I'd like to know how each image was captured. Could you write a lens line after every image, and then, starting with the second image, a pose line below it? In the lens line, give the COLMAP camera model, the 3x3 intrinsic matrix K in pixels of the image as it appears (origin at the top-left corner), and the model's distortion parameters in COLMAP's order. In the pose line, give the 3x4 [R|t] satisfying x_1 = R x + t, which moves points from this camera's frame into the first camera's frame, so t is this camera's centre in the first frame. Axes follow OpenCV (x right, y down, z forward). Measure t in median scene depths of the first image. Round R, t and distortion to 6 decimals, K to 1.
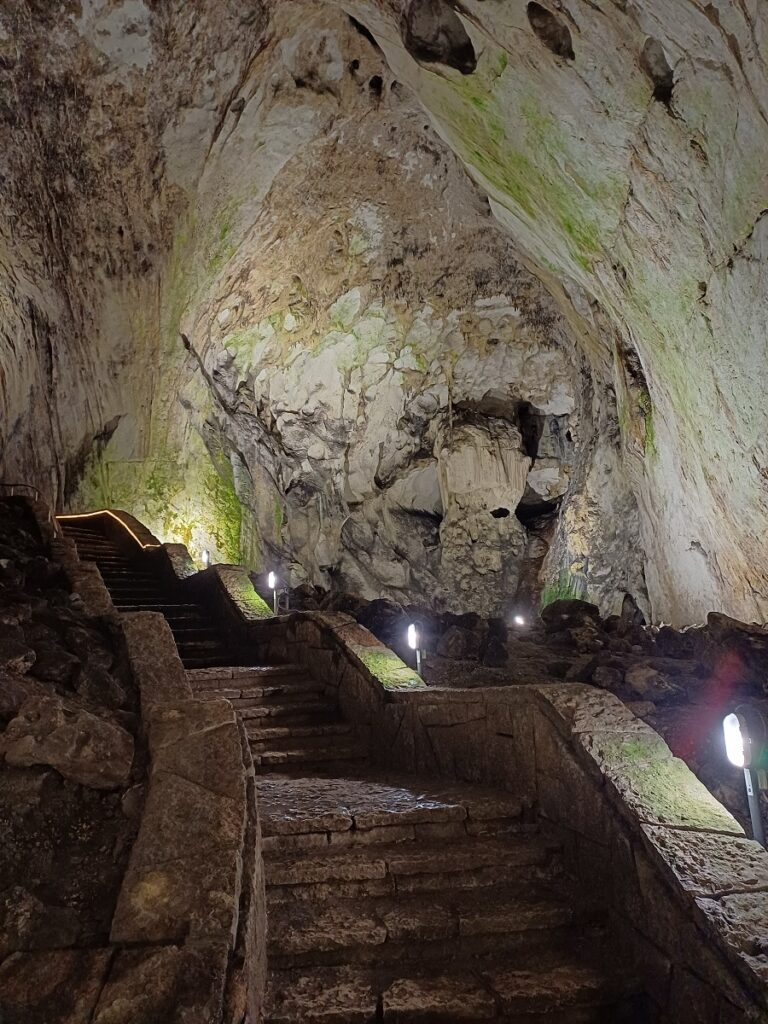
lens RADIAL K [[730.8, 0, 383.4], [0, 730.8, 509.4], [0, 0, 1]] dist [0.005446, 0.005330]
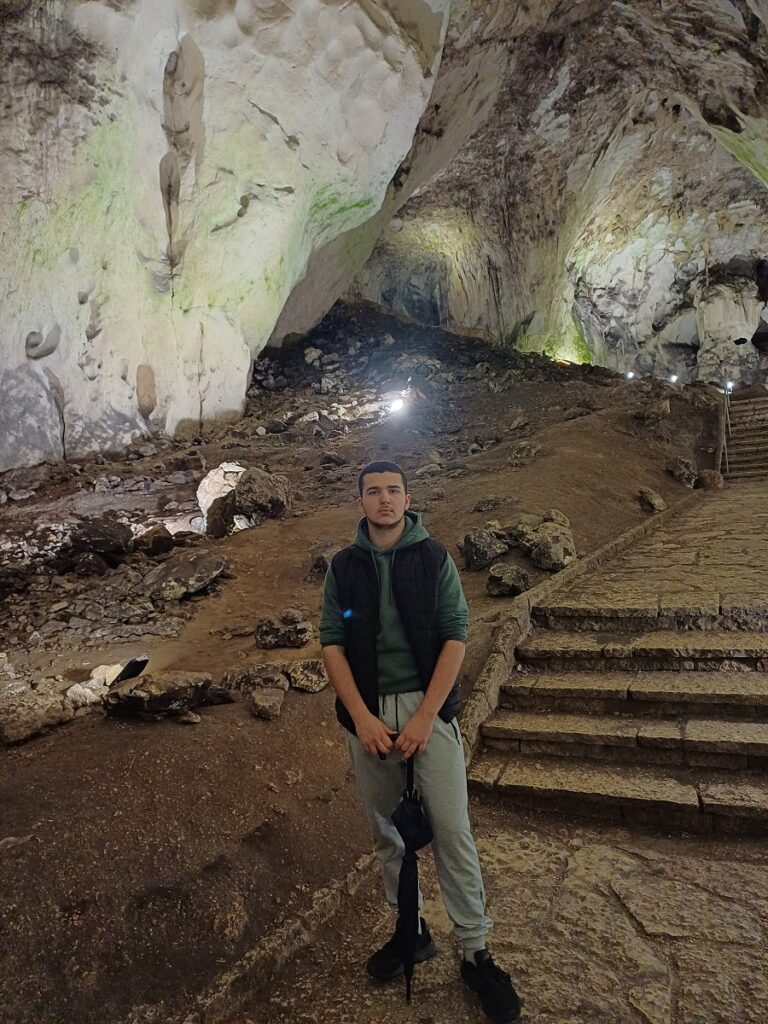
lens RADIAL K [[730.8, 0, 382.9], [0, 730.8, 518.4], [0, 0, 1]] dist [0.005446, 0.005330]
pose [[0.960952, -0.015547, -0.276279, -0.177498], [0.080608, 0.970847, 0.225738, -0.051761], [0.264715, -0.239193, 0.934191, -0.900612]]
